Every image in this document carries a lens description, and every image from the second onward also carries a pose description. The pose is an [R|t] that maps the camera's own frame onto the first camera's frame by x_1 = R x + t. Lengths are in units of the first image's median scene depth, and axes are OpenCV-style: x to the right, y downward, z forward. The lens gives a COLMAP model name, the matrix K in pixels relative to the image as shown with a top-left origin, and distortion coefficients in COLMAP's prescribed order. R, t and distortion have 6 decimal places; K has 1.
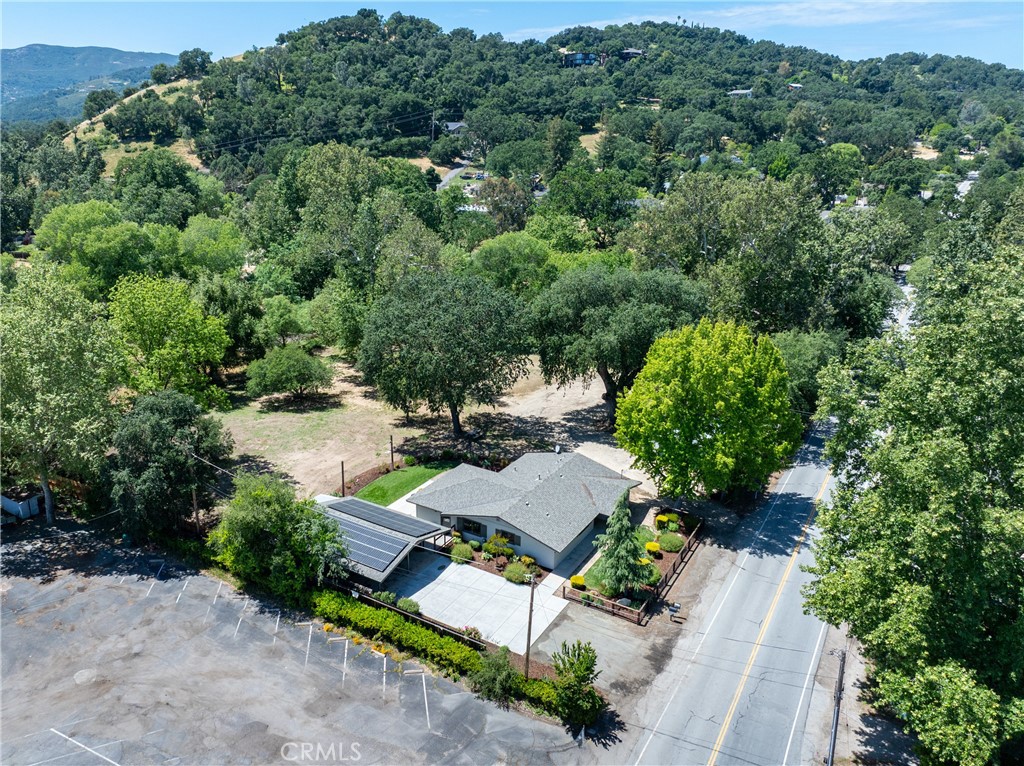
lens RADIAL K [[716.5, 0, 512.0], [0, 716.5, 383.0], [0, 0, 1]] dist [-0.046069, 0.003067]
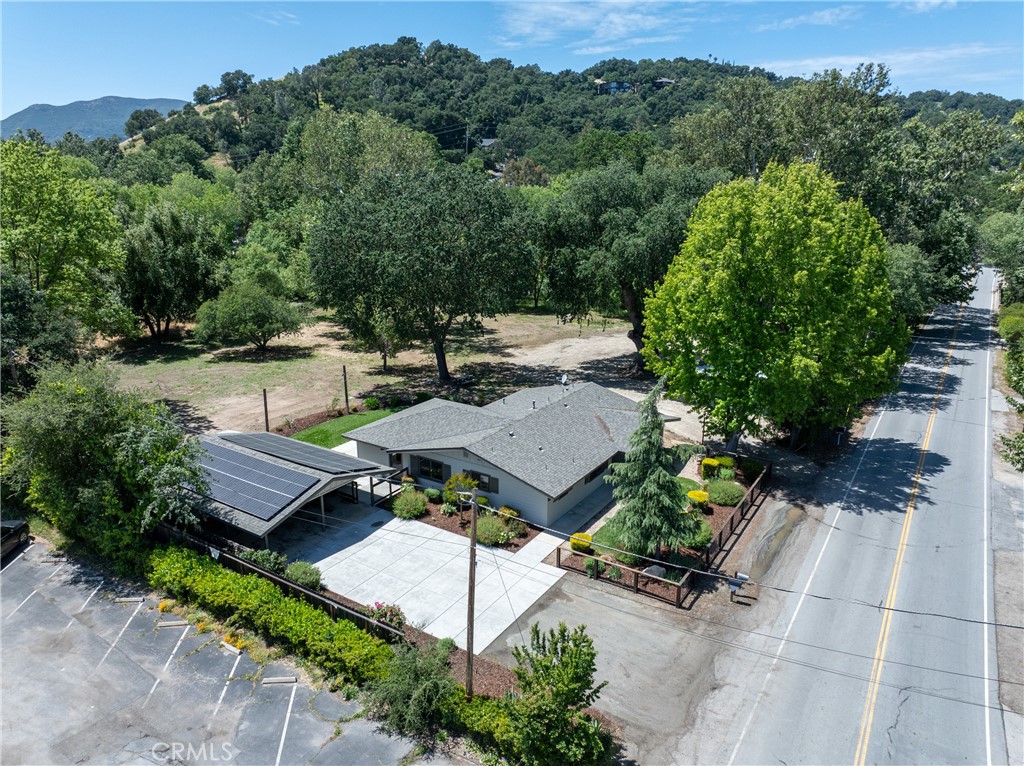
lens RADIAL K [[713.4, 0, 536.4], [0, 713.4, 383.9], [0, 0, 1]] dist [-0.050792, 0.001862]
pose [[0.999905, 0.001745, -0.013639, 0.055959], [-0.002011, 0.999808, -0.019503, 0.138819], [0.013602, 0.019528, 0.999717, 0.337320]]
